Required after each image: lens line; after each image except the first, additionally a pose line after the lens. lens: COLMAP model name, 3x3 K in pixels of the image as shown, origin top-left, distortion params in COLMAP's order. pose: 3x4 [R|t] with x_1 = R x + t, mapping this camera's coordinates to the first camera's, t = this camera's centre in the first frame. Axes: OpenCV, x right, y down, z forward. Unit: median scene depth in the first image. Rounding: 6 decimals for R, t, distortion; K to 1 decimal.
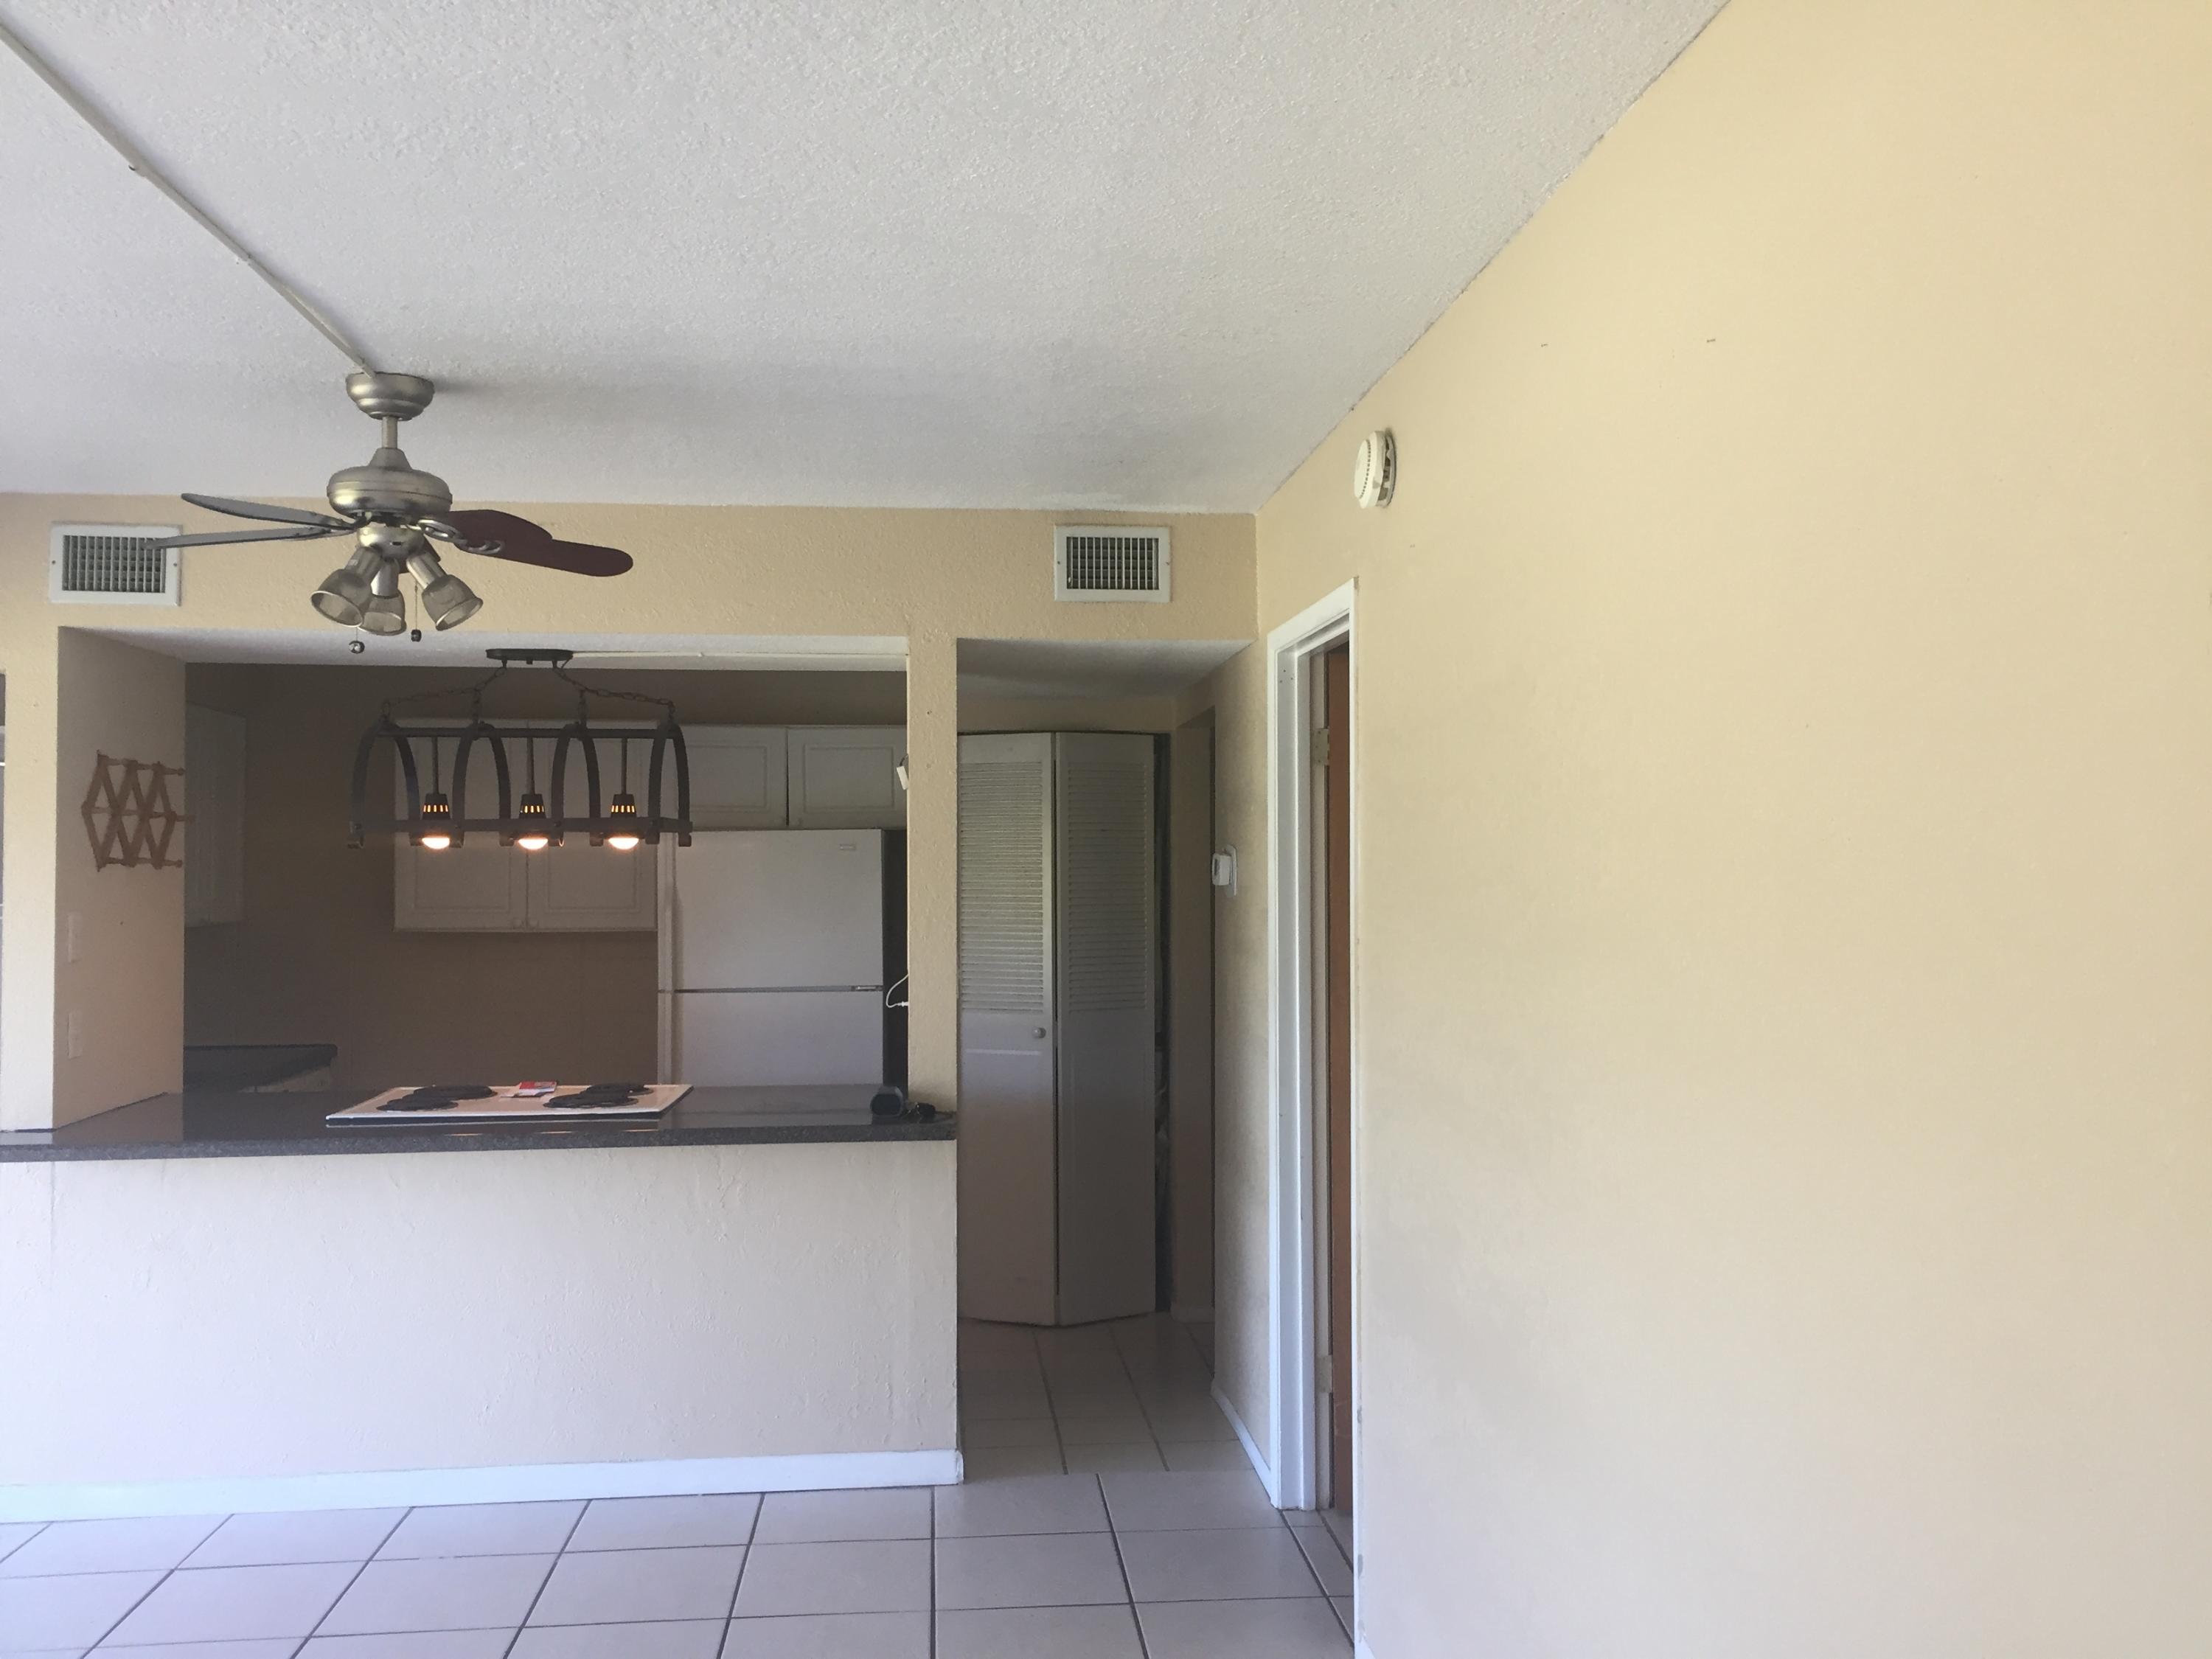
lens RADIAL K [[1881.1, 0, 1091.5], [0, 1881.1, 861.8], [0, 0, 1]] dist [0.052993, -0.012385]
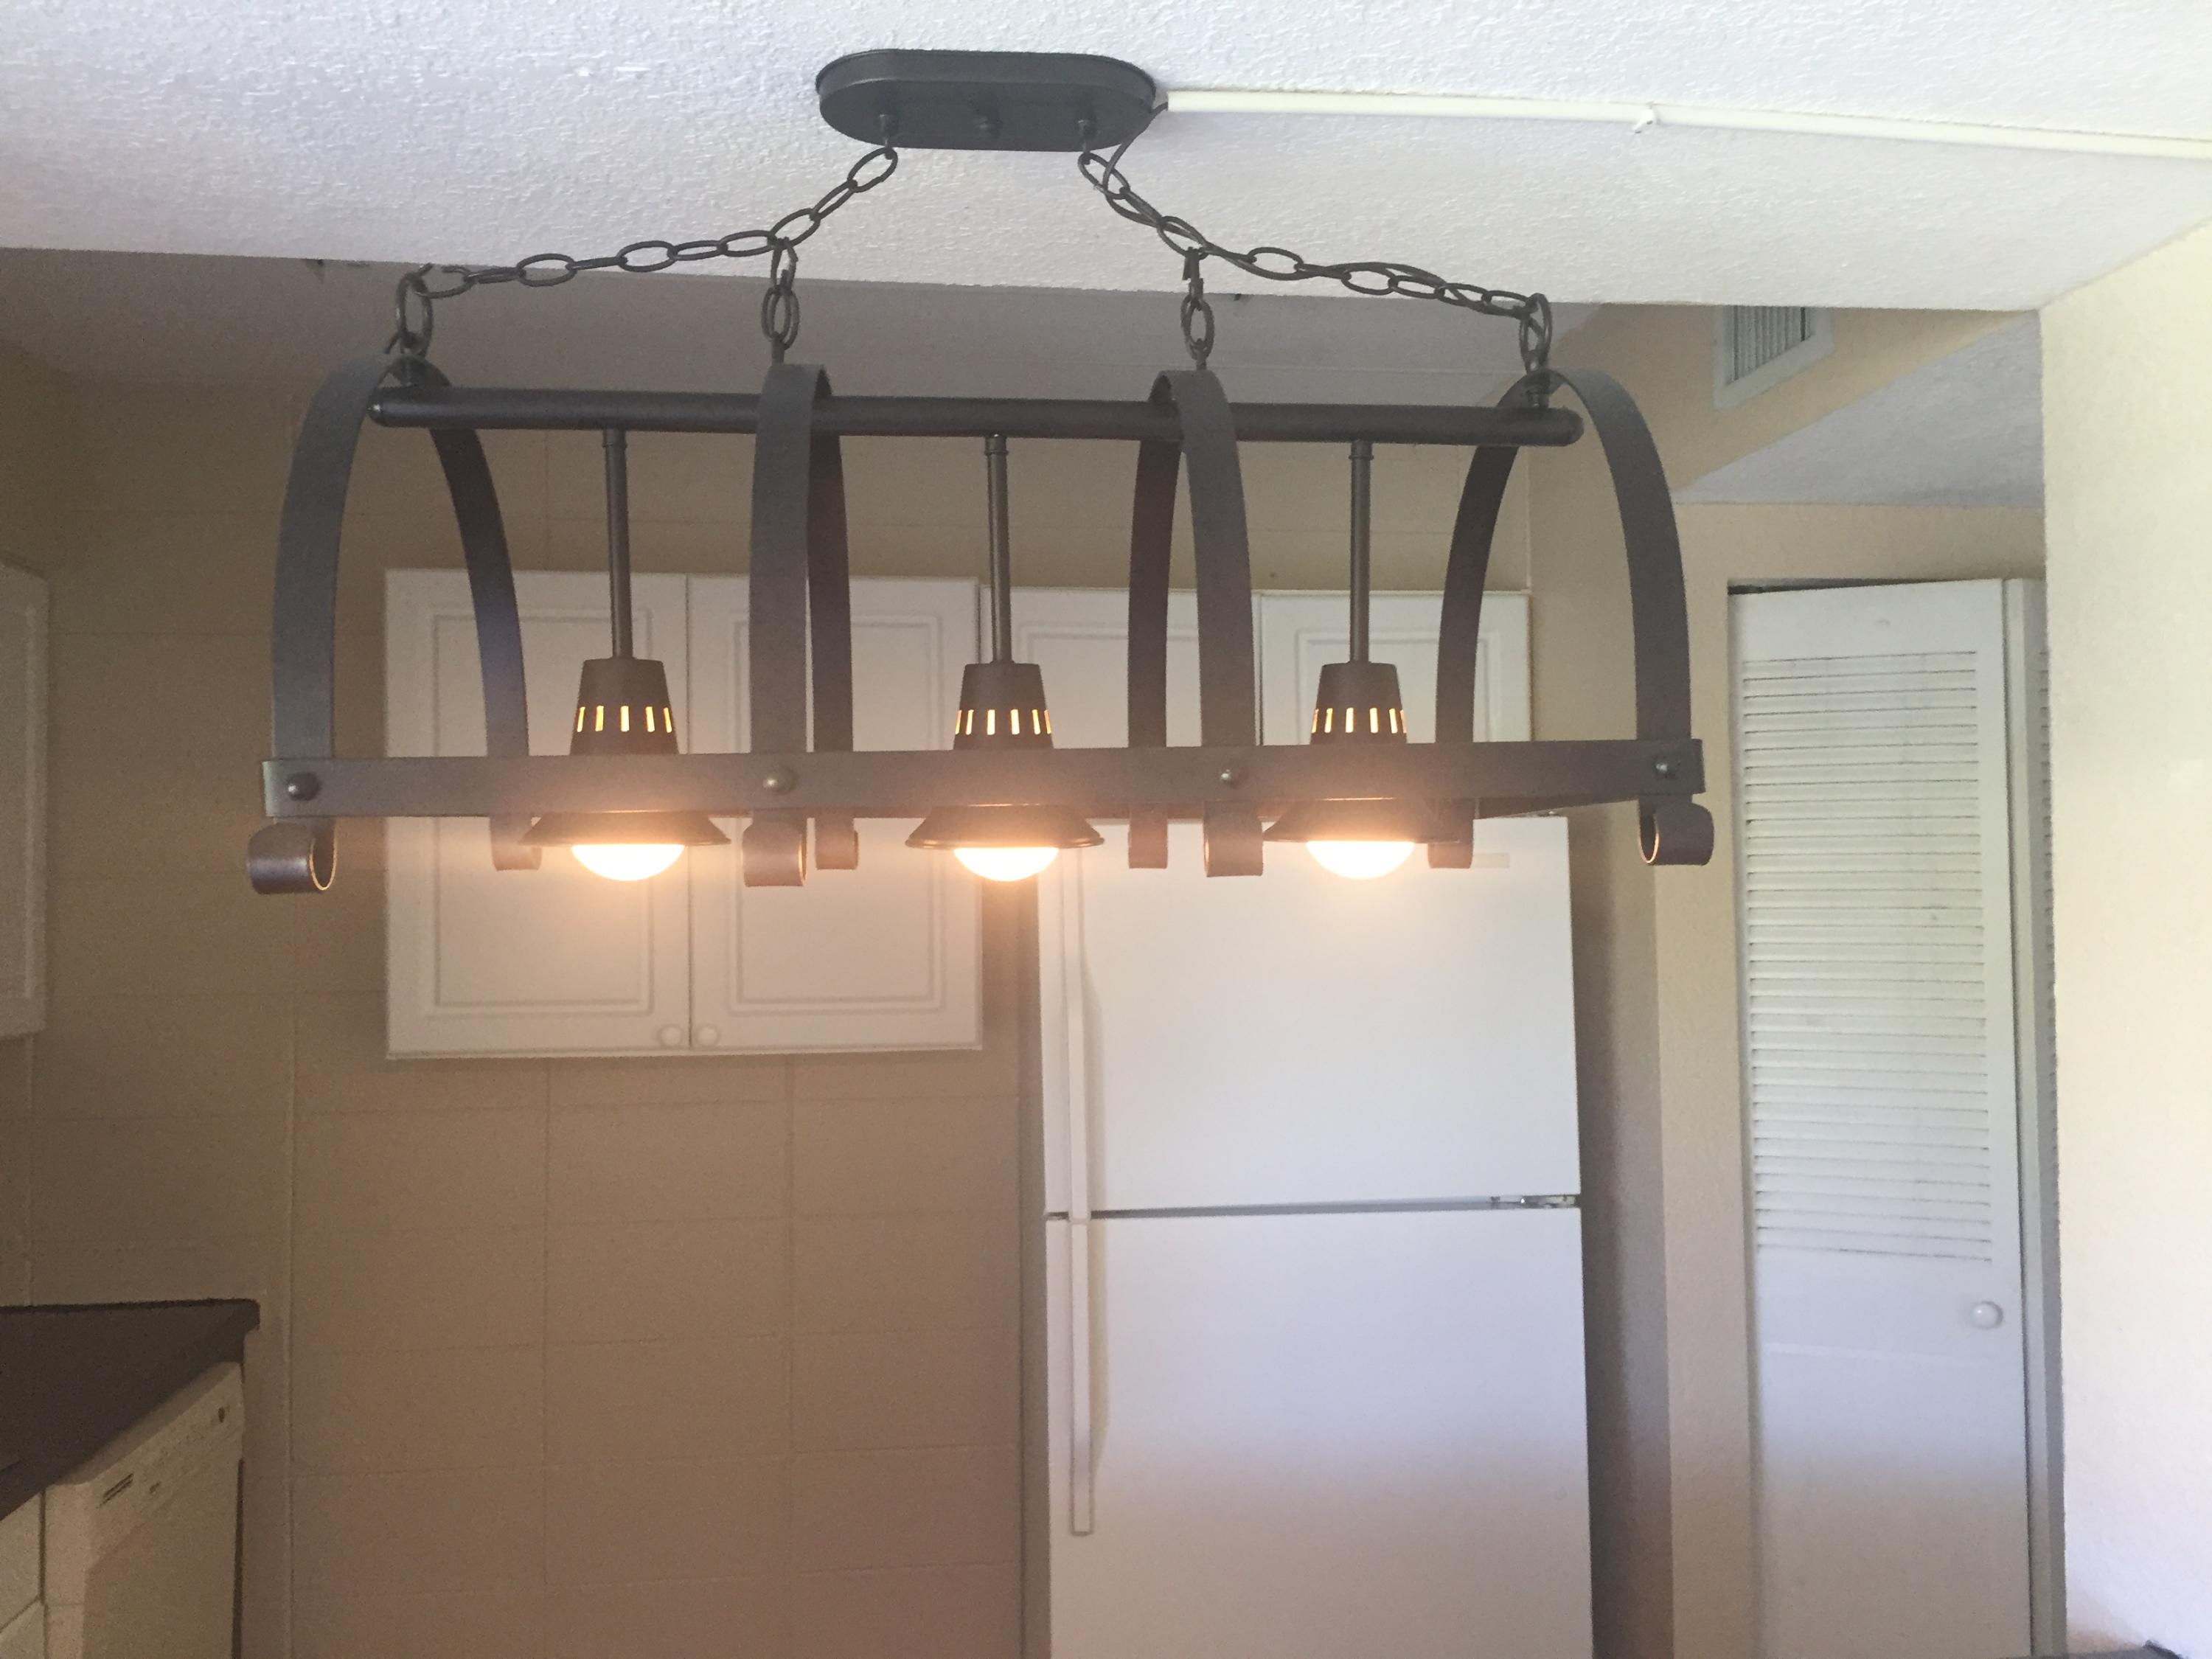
lens RADIAL K [[1881.1, 0, 1125.6], [0, 1881.1, 897.9], [0, 0, 1]] dist [0.052993, -0.012385]
pose [[0.999142, -0.006956, 0.040821, -0.288577], [0.006302, 0.999850, 0.016123, -0.008846], [-0.040927, -0.015852, 0.999036, 0.745028]]
